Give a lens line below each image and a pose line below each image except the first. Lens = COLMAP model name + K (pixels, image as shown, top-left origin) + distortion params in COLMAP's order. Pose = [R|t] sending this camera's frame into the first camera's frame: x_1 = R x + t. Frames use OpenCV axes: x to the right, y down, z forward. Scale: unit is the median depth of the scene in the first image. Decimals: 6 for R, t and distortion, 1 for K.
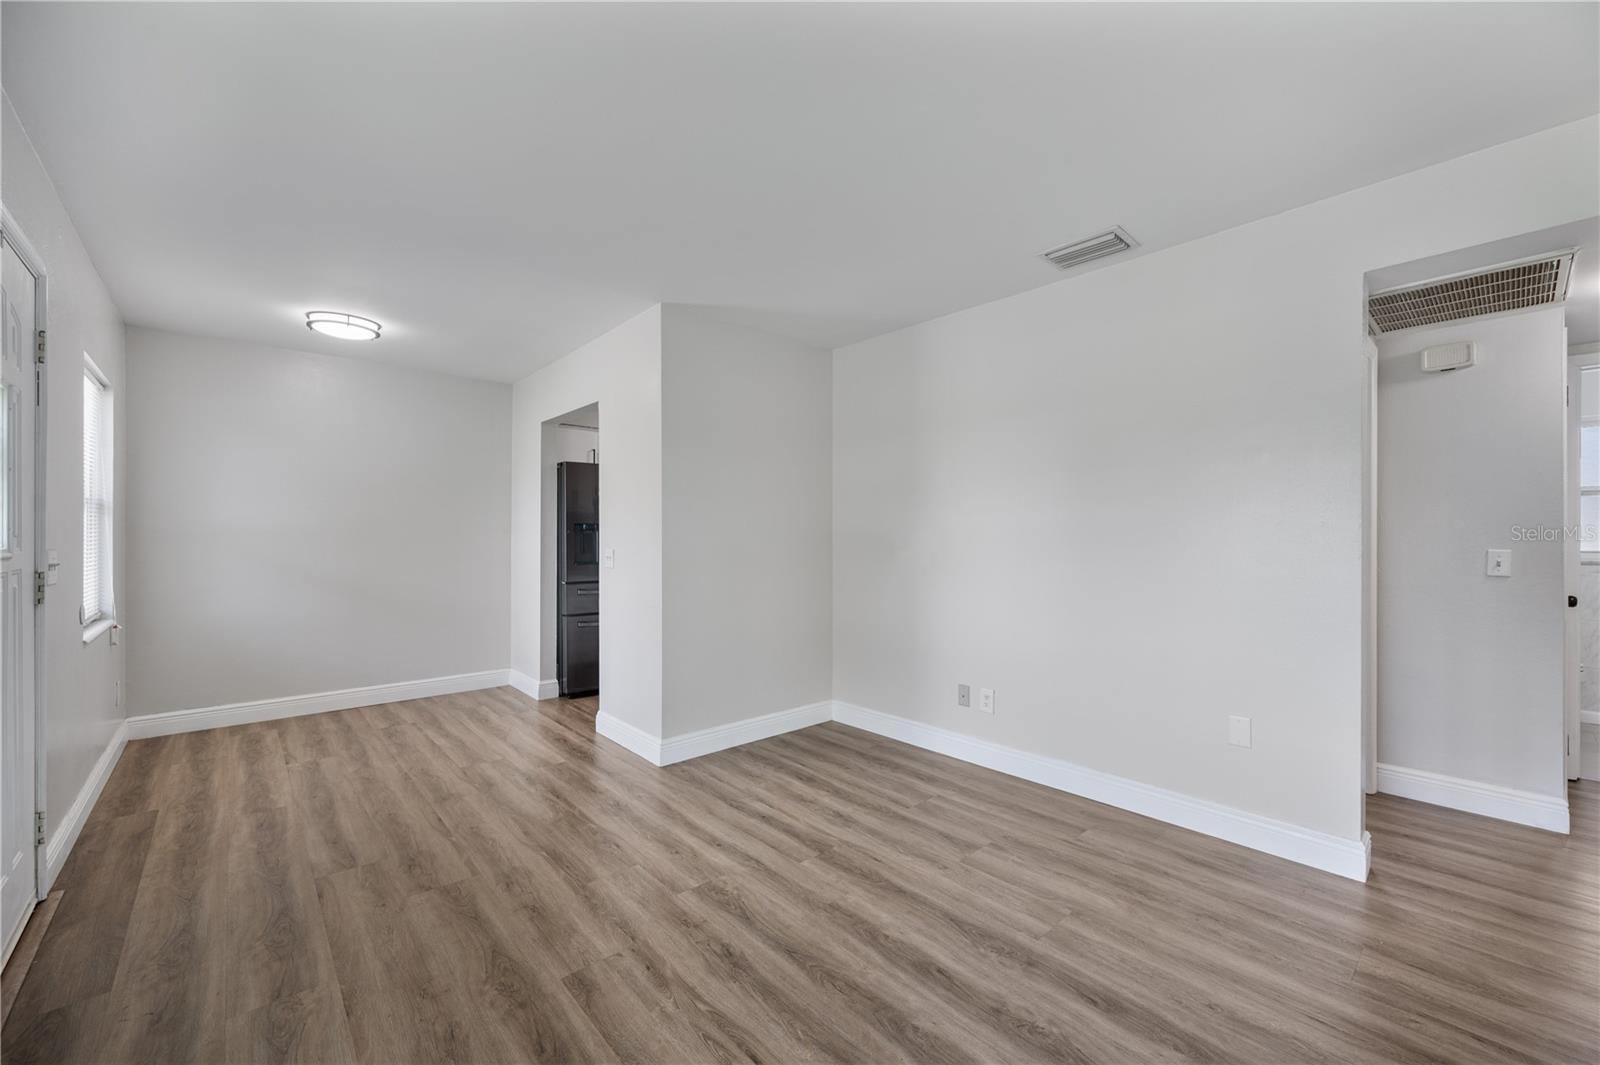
lens RADIAL K [[639.6, 0, 795.1], [0, 639.6, 563.5], [0, 0, 1]] dist [-0.000749, -0.000058]
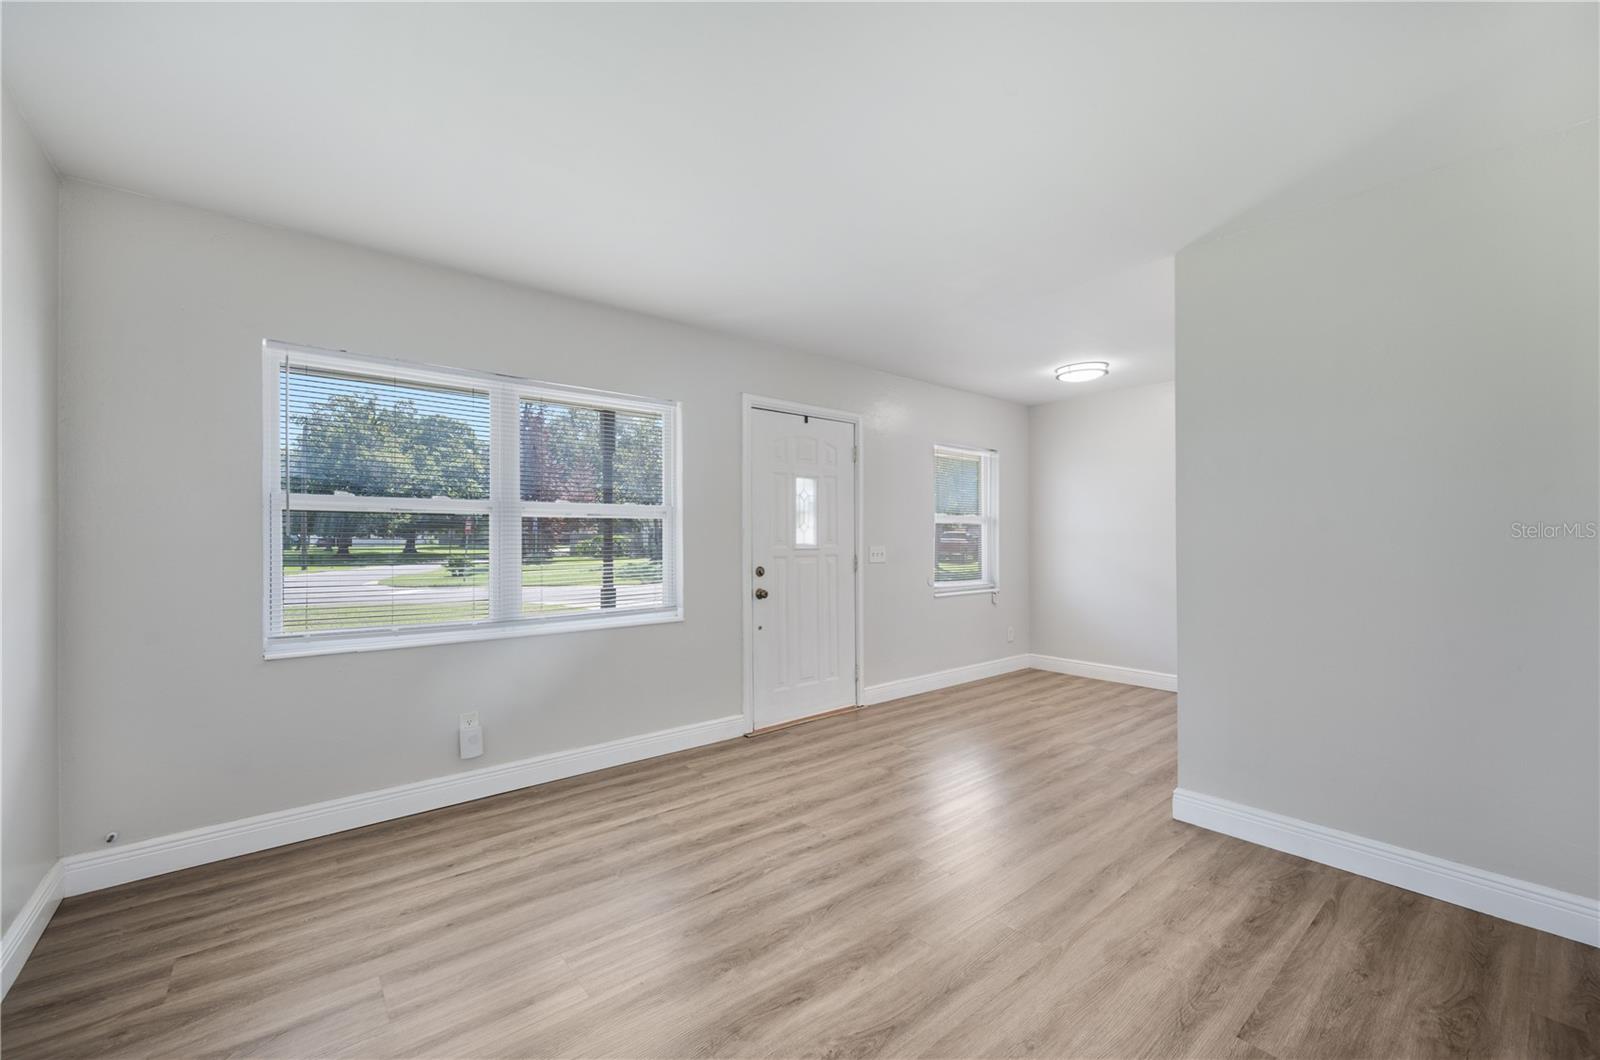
lens RADIAL K [[631.5, 0, 808.2], [0, 631.5, 551.7], [0, 0, 1]] dist [0.001104, -0.000216]
pose [[-0.029596, 0.017267, -0.999413, 0.642531], [-0.037002, 0.999147, 0.018358, -0.024470], [0.998877, 0.037524, -0.028932, 0.566542]]
